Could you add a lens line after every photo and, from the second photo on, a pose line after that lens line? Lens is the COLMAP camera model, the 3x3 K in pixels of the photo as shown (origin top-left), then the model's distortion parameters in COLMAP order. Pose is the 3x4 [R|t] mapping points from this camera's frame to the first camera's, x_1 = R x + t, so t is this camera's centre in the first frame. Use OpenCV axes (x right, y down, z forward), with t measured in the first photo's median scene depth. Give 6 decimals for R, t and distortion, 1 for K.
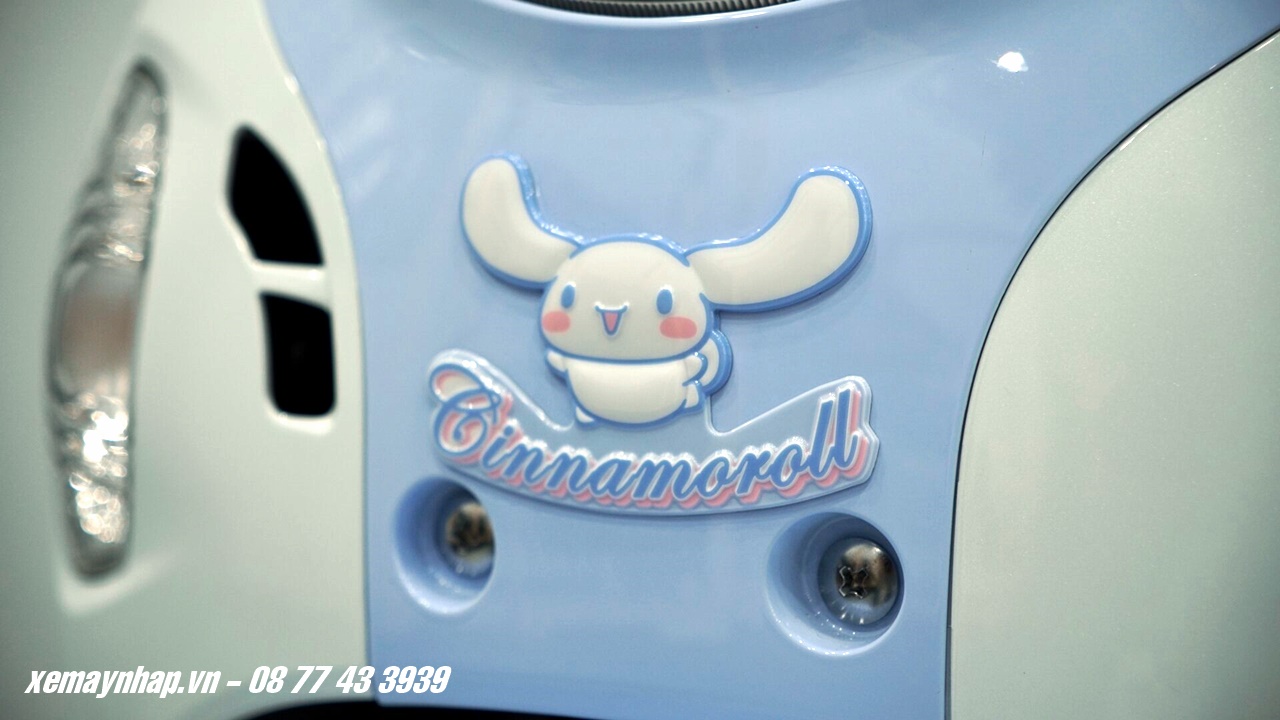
lens RADIAL K [[2672.8, 0, 640.0], [0, 2672.8, 360.0], [0, 0, 1]] dist [0.425340, 0.264577]
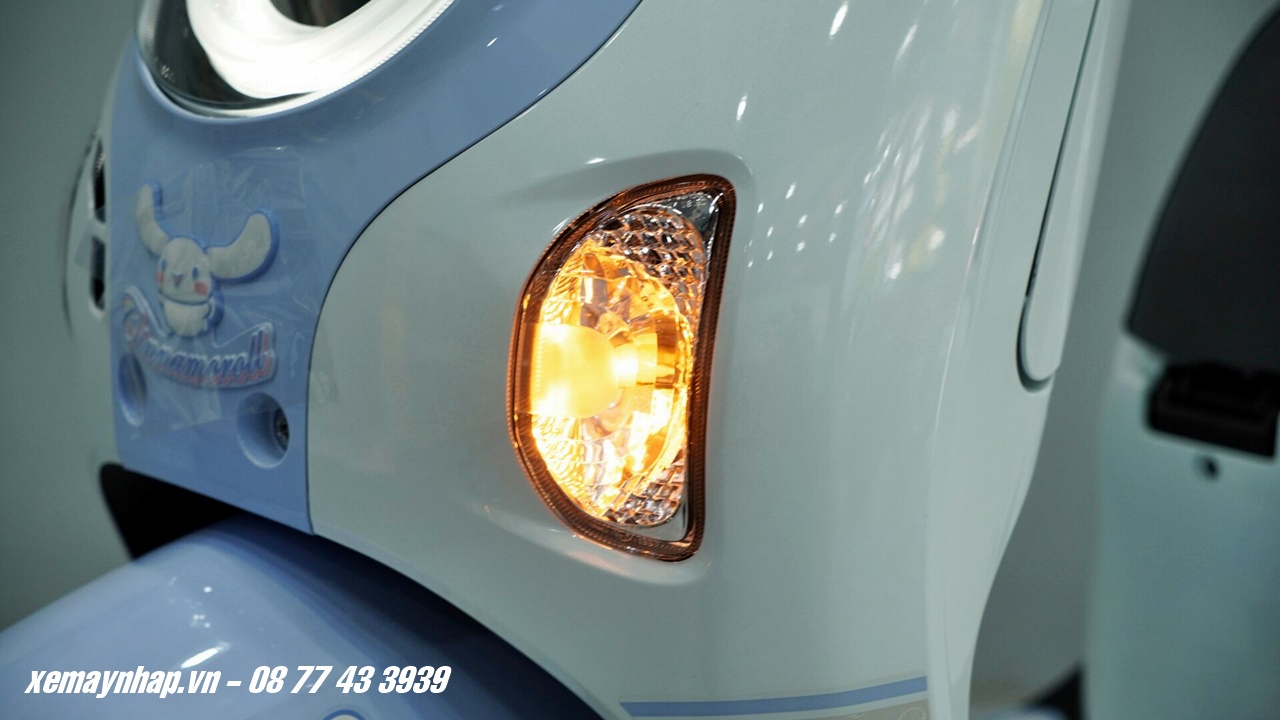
lens RADIAL K [[2672.8, 0, 640.0], [0, 2672.8, 360.0], [0, 0, 1]] dist [0.425340, 0.264577]
pose [[0.935189, 0.065959, -0.347952, 0.961040], [-0.021616, 0.991302, 0.129817, -0.213762], [0.353488, -0.113882, 0.928481, -0.647877]]
